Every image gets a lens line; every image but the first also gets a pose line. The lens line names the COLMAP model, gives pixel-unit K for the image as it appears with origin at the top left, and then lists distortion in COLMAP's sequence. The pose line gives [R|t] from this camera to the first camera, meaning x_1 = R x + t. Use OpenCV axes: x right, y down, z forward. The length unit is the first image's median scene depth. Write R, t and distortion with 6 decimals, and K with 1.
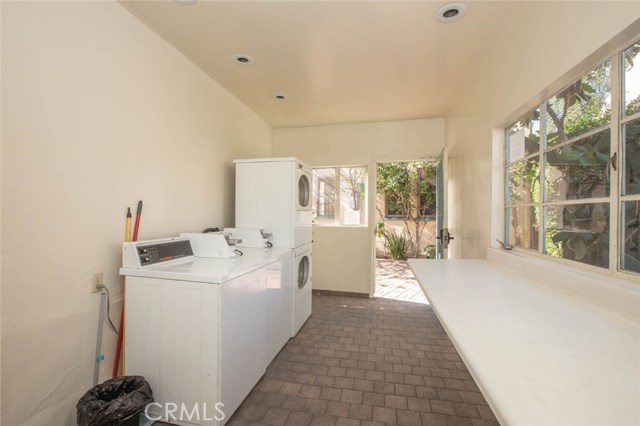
lens RADIAL K [[295.0, 0, 318.3], [0, 295.0, 212.7], [0, 0, 1]] dist [-0.034822, 0.011641]
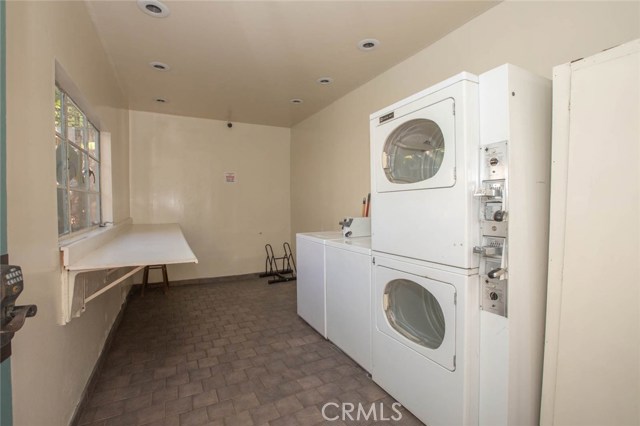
lens RADIAL K [[295.0, 0, 319.0], [0, 295.0, 211.5], [0, 0, 1]] dist [-0.034822, 0.011641]
pose [[-0.772496, 0.002534, -0.635015, 0.567933], [-0.006462, 0.999909, 0.011851, 0.035824], [0.634987, 0.013258, -0.772409, 1.861514]]
